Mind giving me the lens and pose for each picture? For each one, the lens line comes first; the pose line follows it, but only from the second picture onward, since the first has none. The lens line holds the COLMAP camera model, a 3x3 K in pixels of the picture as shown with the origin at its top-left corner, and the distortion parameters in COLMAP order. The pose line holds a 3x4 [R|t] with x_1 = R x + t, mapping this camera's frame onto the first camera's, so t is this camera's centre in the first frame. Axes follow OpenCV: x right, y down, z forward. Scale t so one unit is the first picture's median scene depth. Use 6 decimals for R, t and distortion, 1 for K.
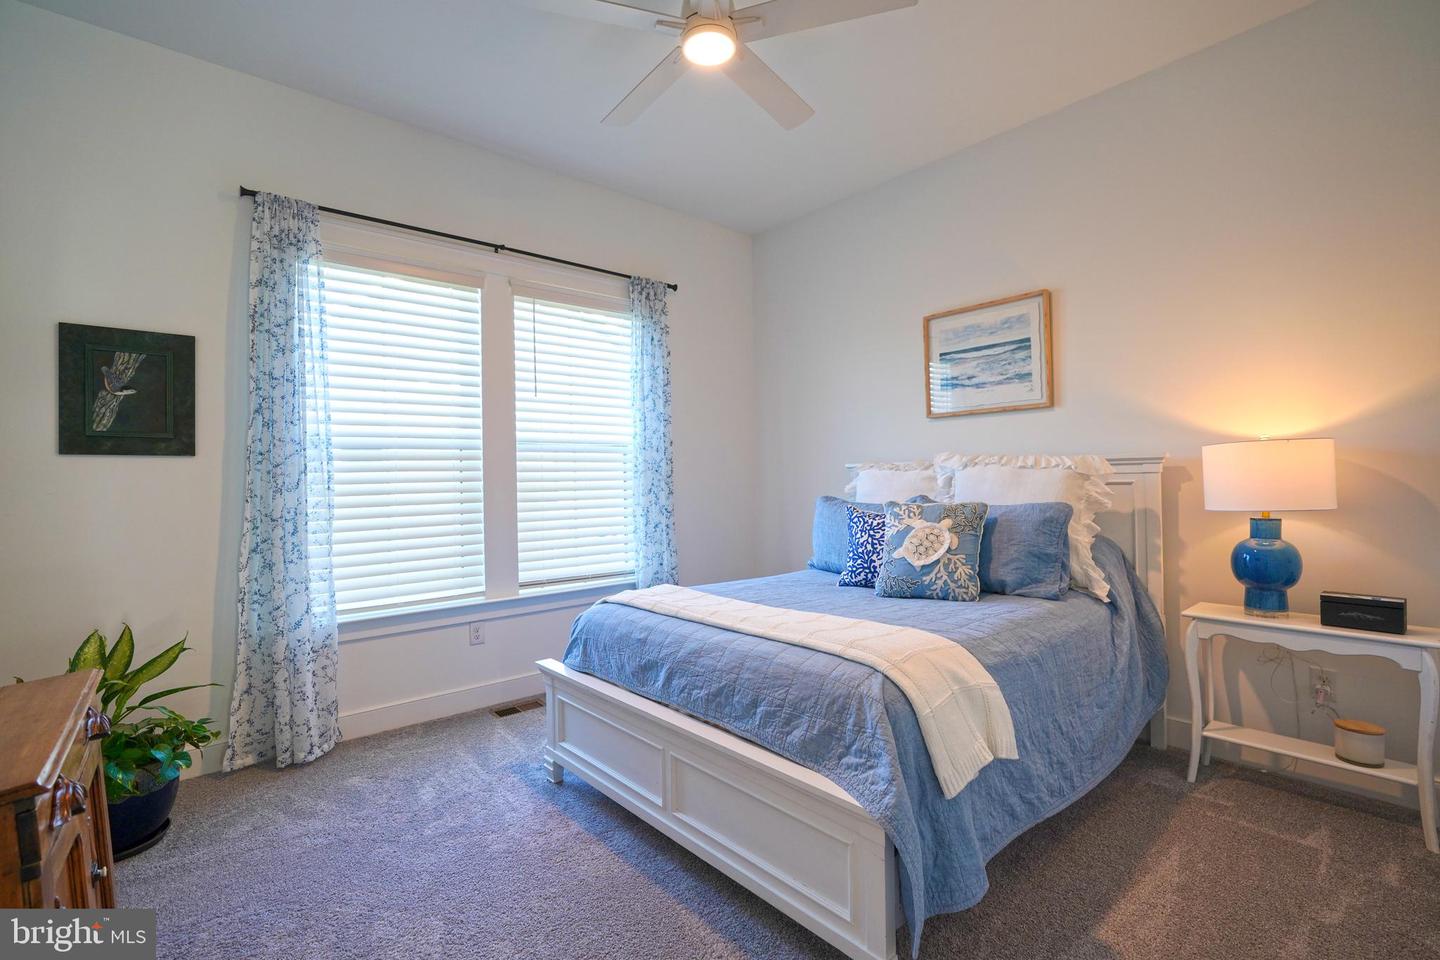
lens RADIAL K [[648.3, 0, 714.5], [0, 648.3, 479.0], [0, 0, 1]] dist [-0.007131, 0.000373]
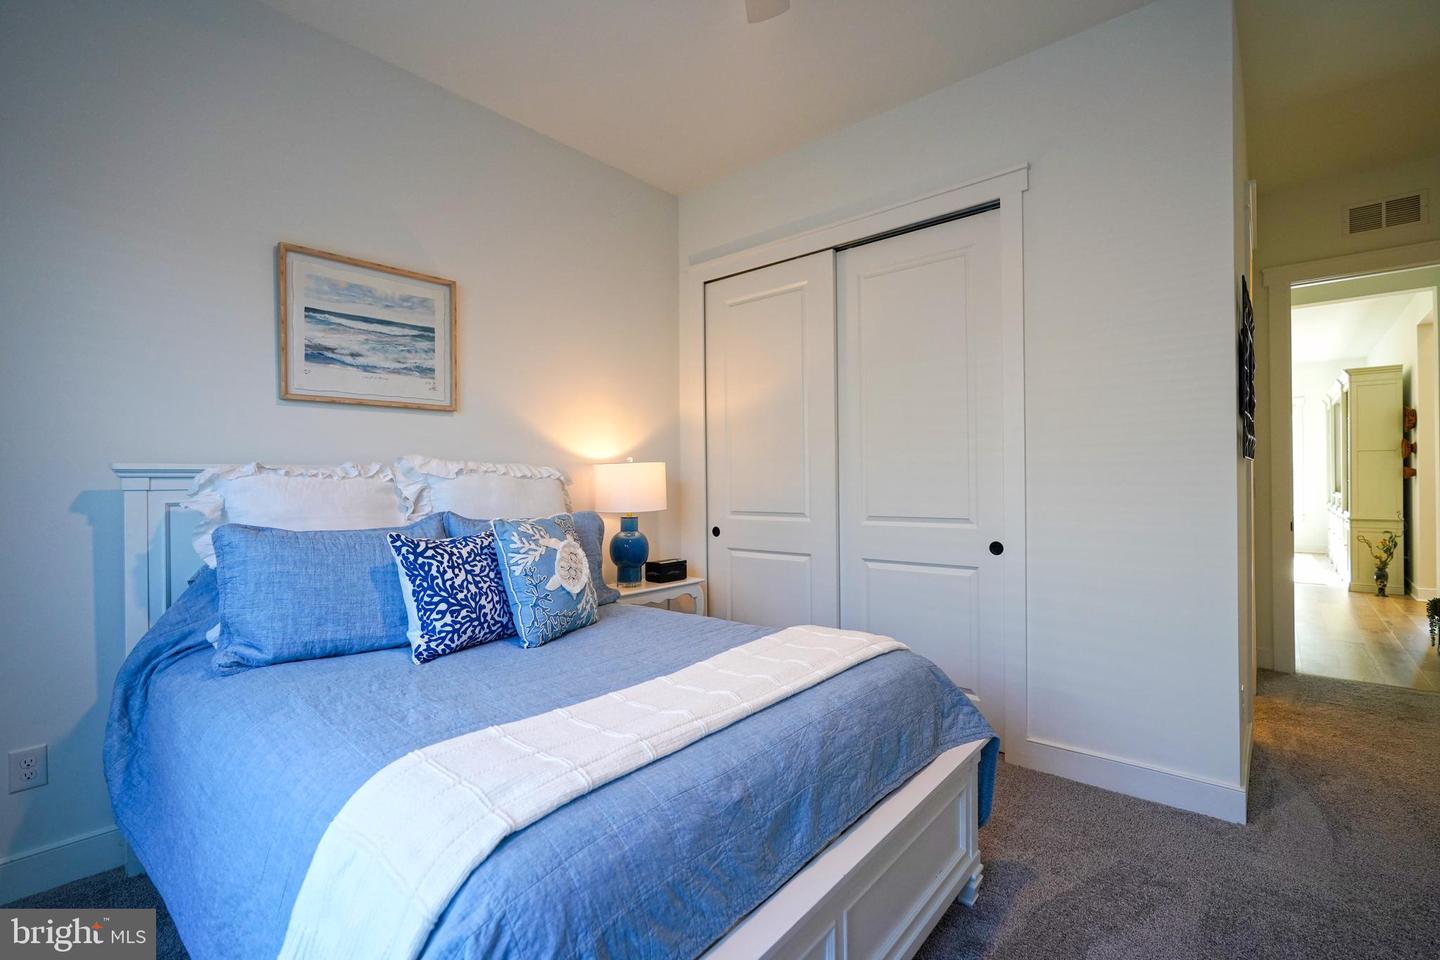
lens RADIAL K [[648.3, 0, 718.3], [0, 648.3, 480.6], [0, 0, 1]] dist [-0.007131, 0.000373]
pose [[-0.140895, 0.016846, 0.989881, -0.424994], [0.013675, 0.999793, -0.015069, 0.004642], [-0.989930, 0.011413, -0.141097, 0.748339]]
